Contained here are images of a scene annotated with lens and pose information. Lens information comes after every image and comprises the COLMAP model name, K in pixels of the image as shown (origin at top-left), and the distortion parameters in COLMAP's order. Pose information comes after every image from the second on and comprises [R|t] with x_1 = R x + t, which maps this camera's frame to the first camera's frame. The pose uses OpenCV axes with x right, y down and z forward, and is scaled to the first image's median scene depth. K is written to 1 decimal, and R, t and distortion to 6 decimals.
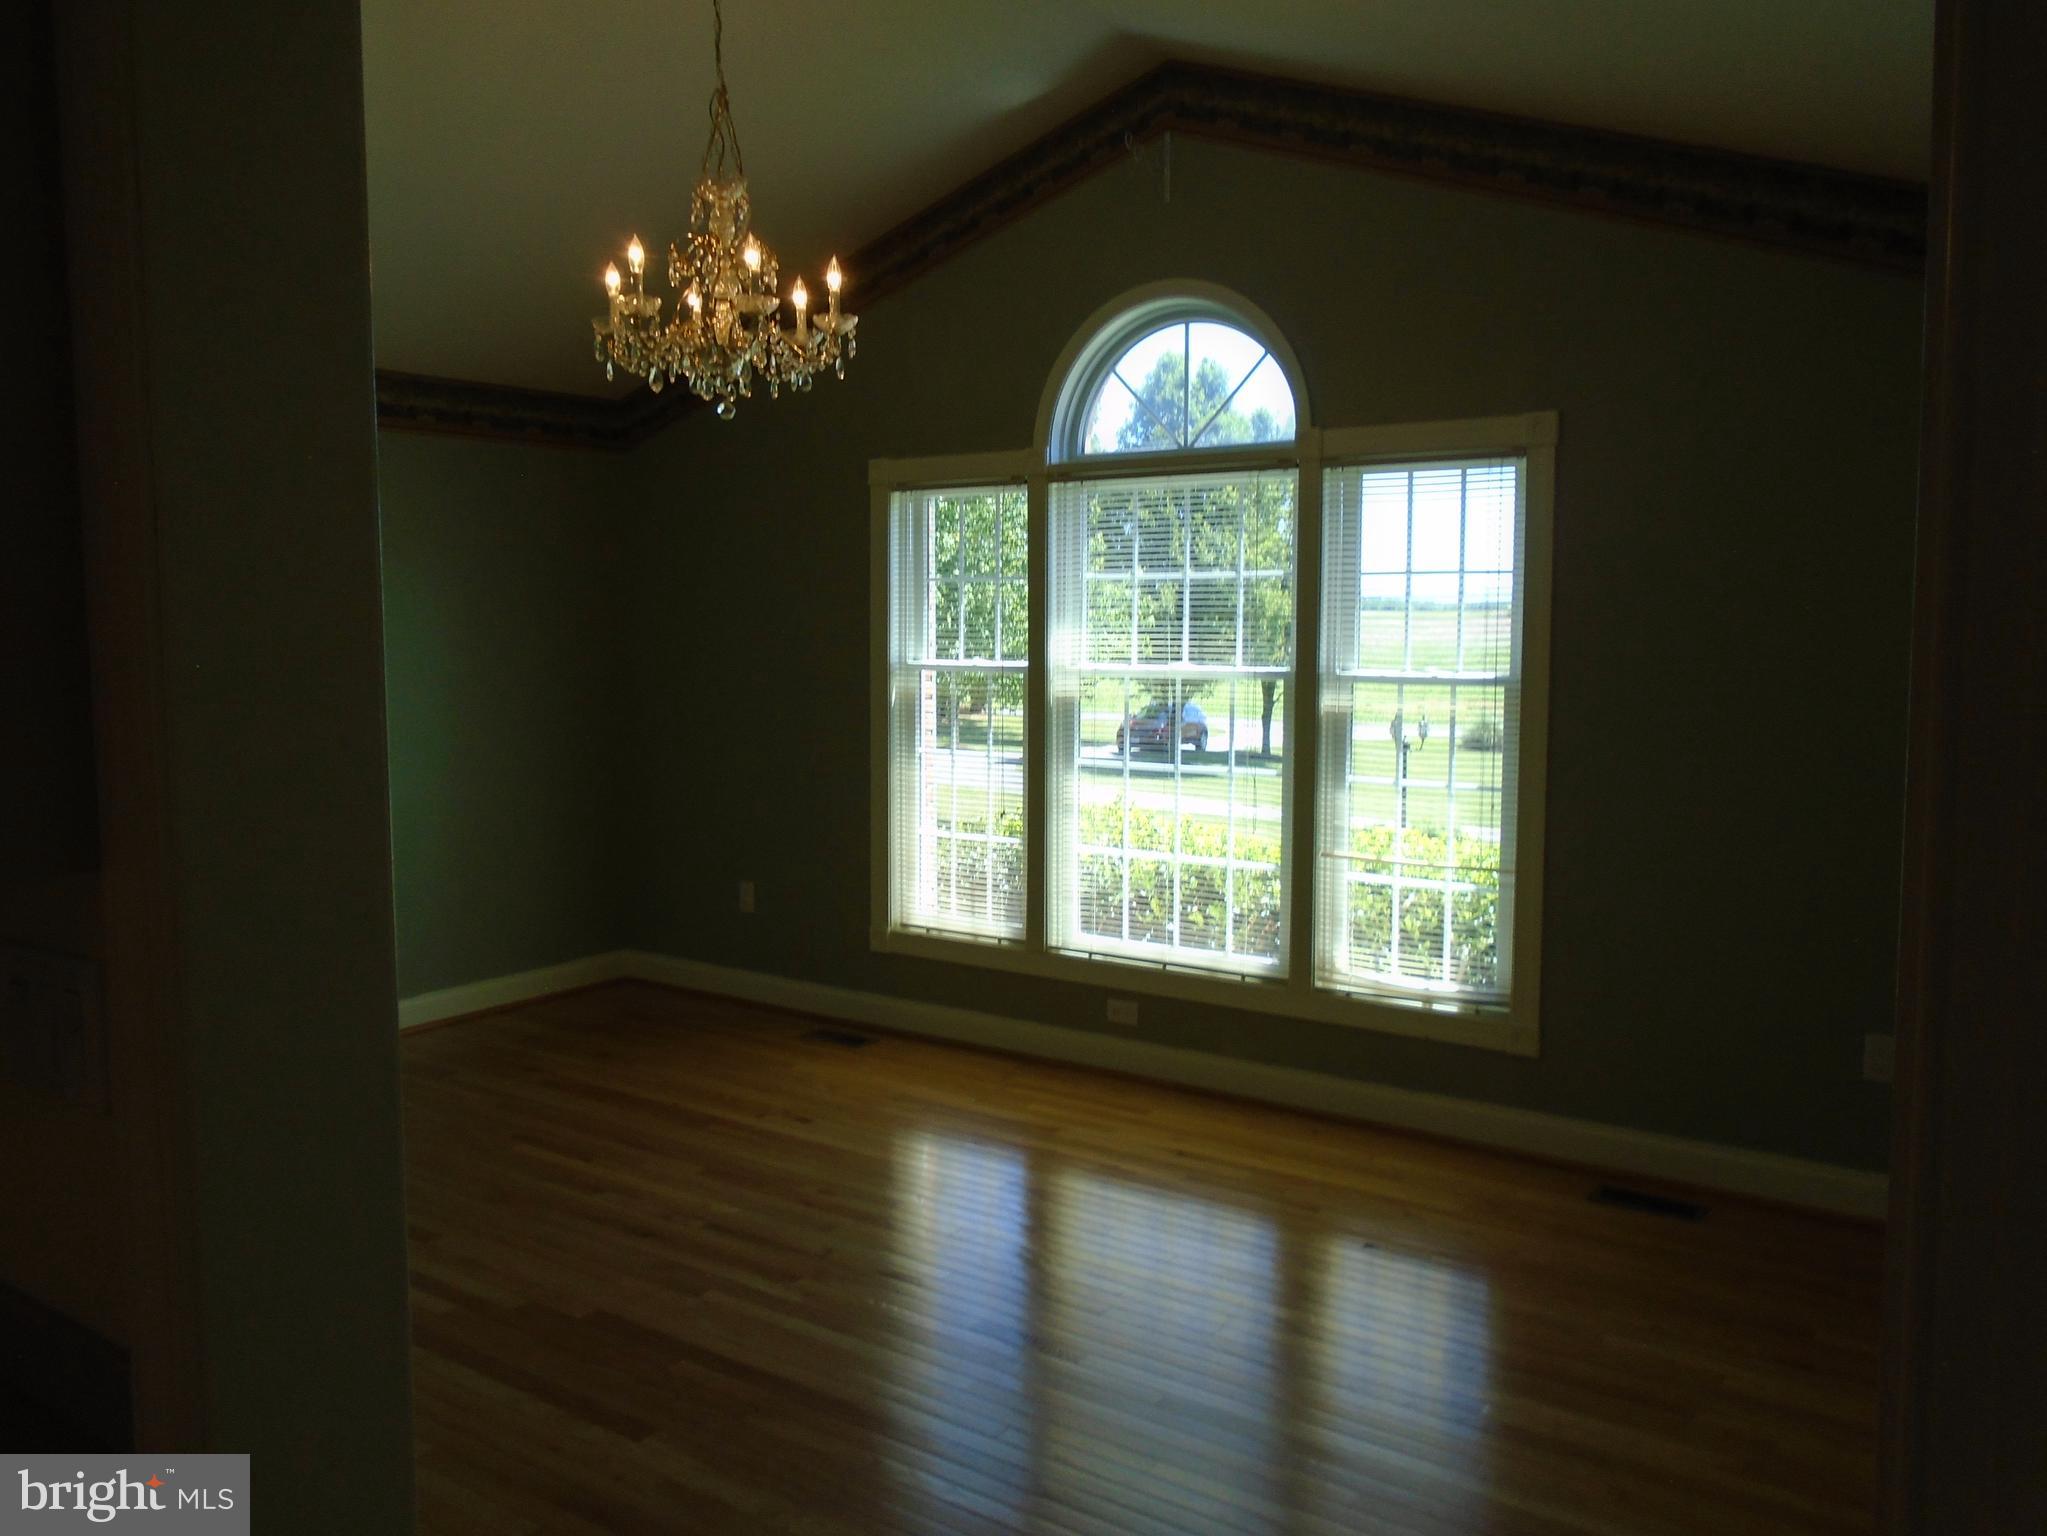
lens RADIAL K [[1580.4, 0, 1021.1], [0, 1580.4, 766.0], [0, 0, 1]] dist [-0.012024, -0.001123]
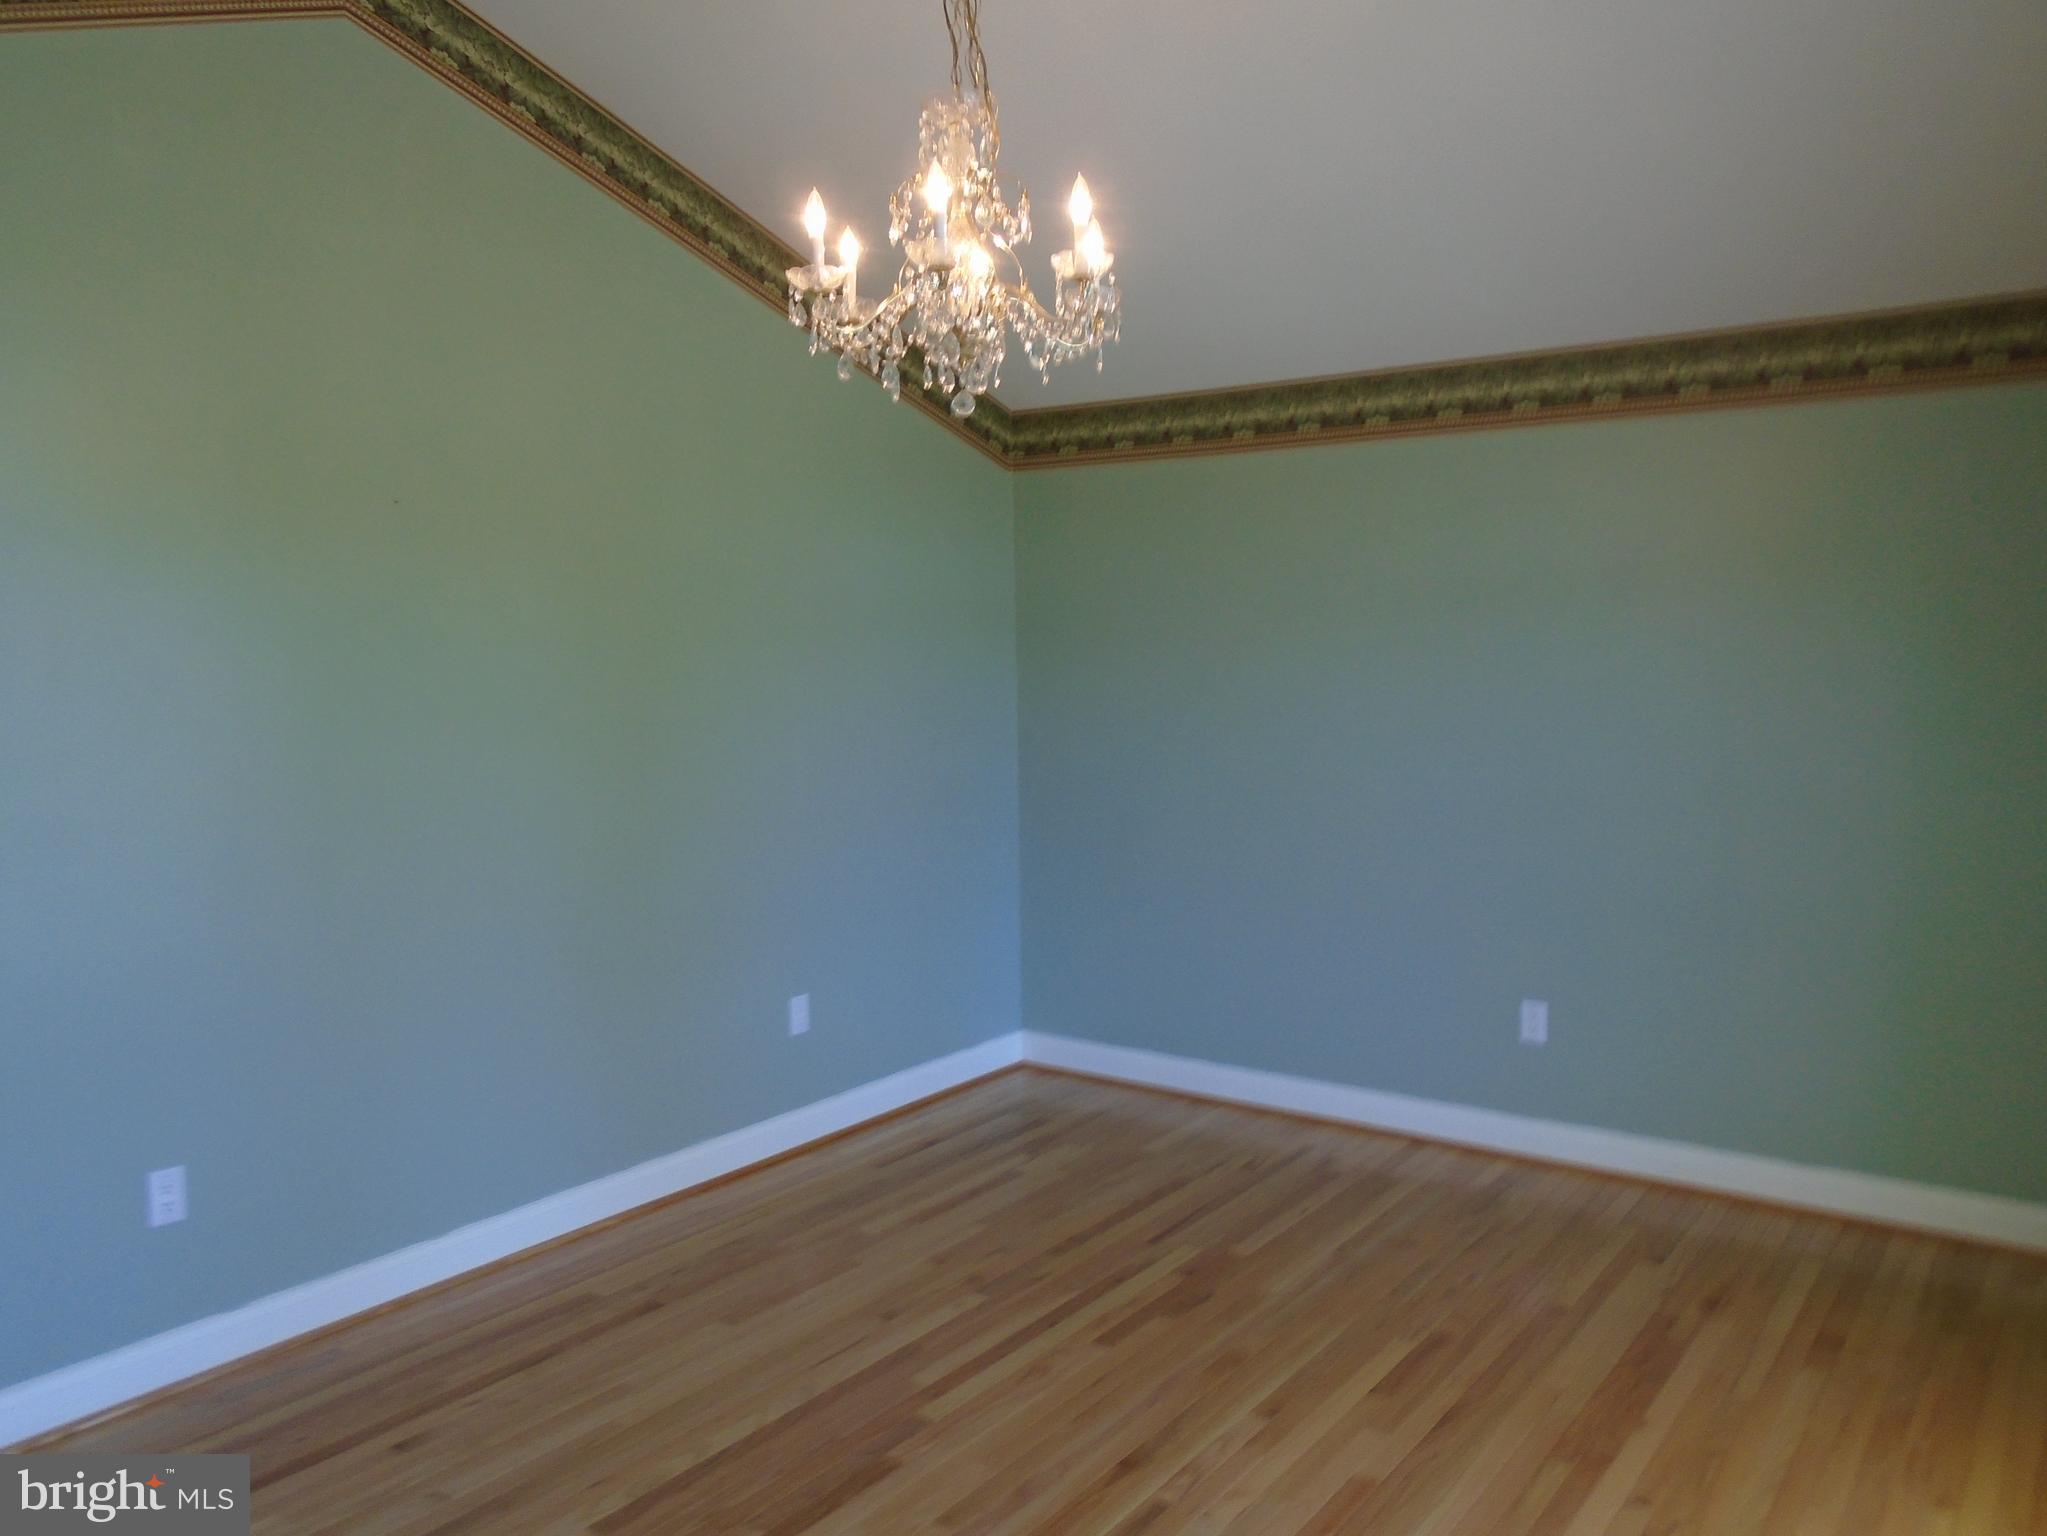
lens RADIAL K [[1580.4, 0, 1021.4], [0, 1580.4, 770.1], [0, 0, 1]] dist [-0.012024, -0.001123]
pose [[-0.019001, 0.091952, -0.995582, 0.503669], [-0.082822, 0.992195, 0.093220, -0.112017], [0.996383, 0.084228, -0.011237, 0.921978]]
